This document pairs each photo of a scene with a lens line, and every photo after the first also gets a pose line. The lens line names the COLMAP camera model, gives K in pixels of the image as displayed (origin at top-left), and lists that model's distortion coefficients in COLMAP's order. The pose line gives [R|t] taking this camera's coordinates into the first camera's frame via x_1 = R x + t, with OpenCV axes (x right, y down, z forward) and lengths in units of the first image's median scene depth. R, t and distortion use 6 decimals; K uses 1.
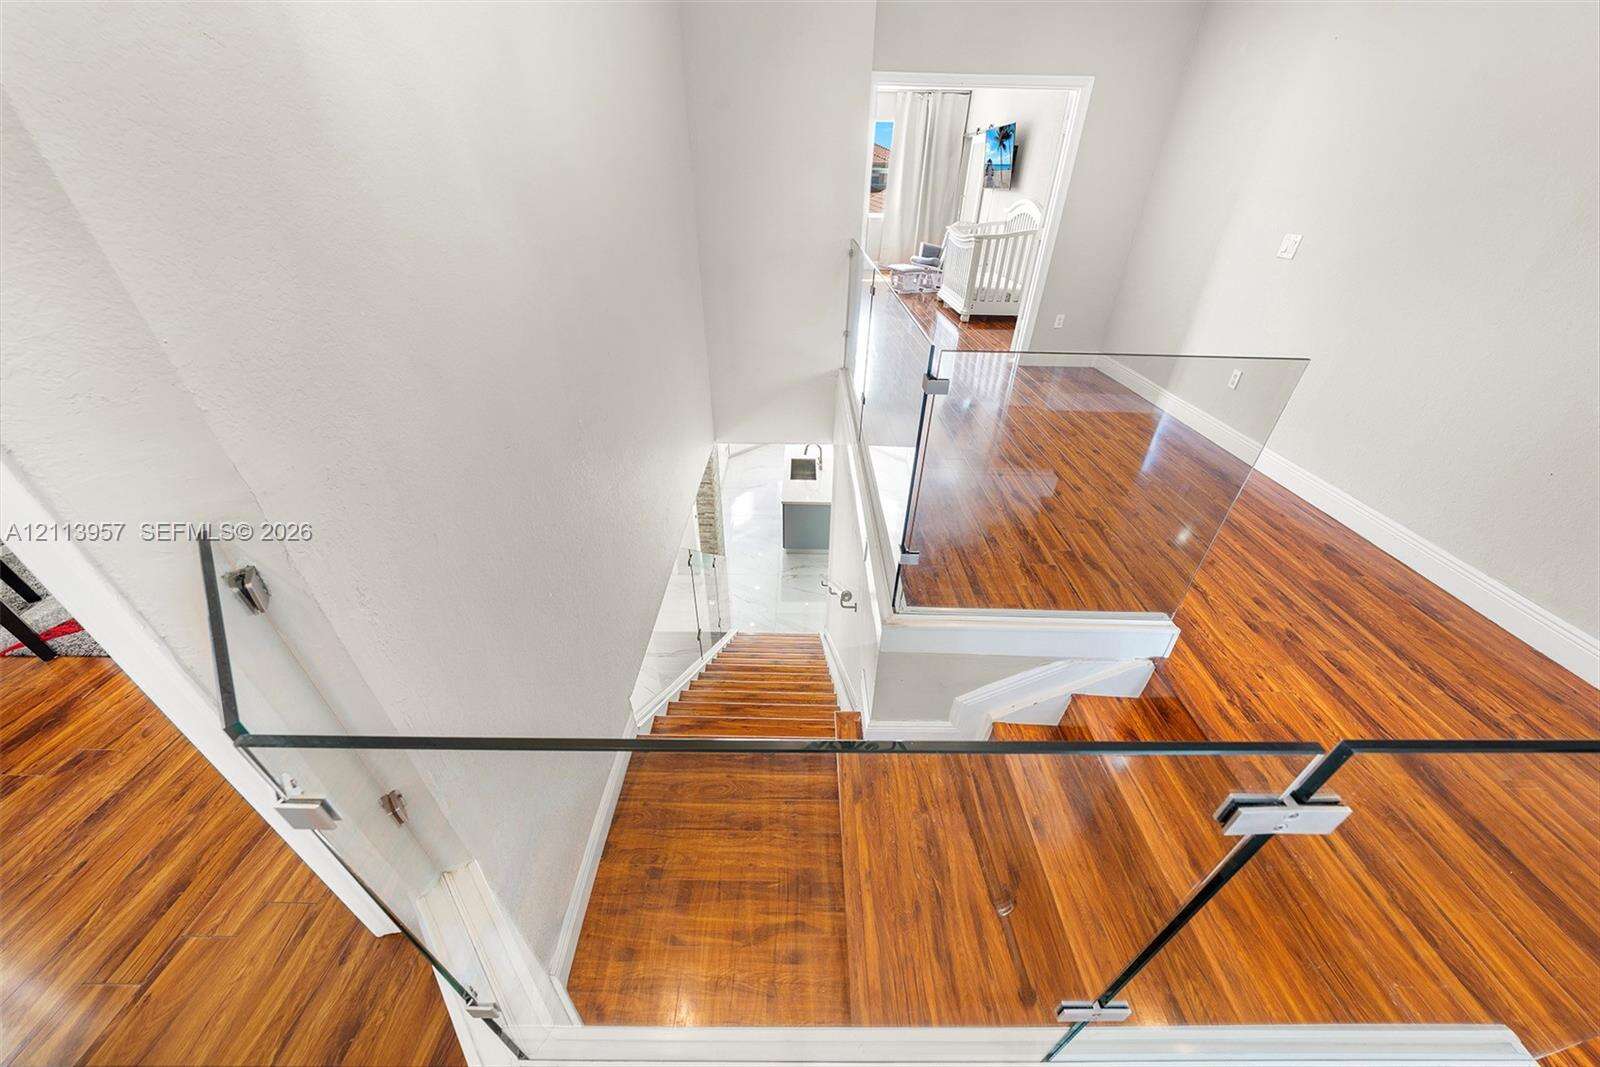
lens RADIAL K [[539.0, 0, 799.3], [0, 539.0, 534.5], [0, 0, 1]] dist [-0.000397, -0.000040]
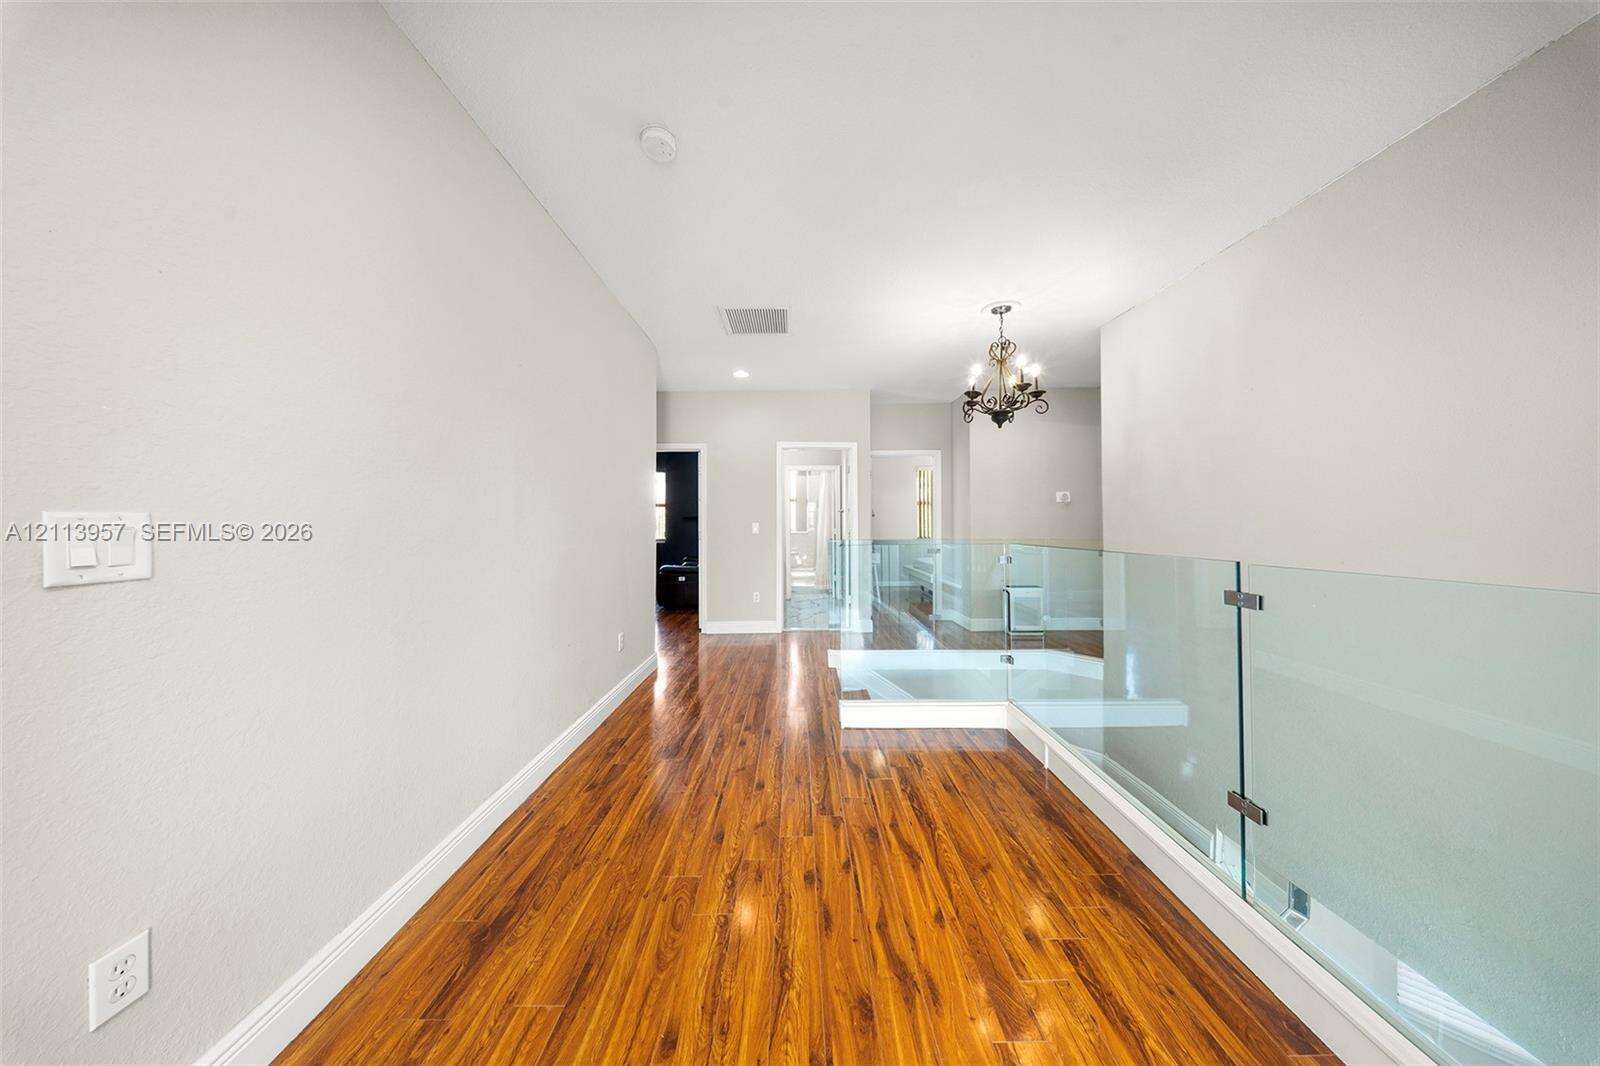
lens RADIAL K [[479.5, 0, 801.5], [0, 479.5, 527.5], [0, 0, 1]] dist [0.000357, 0.000009]
pose [[-0.999814, -0.007387, -0.017826, 0.641780], [-0.016056, 0.830904, 0.556184, -0.831223], [0.010703, 0.556366, -0.830868, 1.458884]]
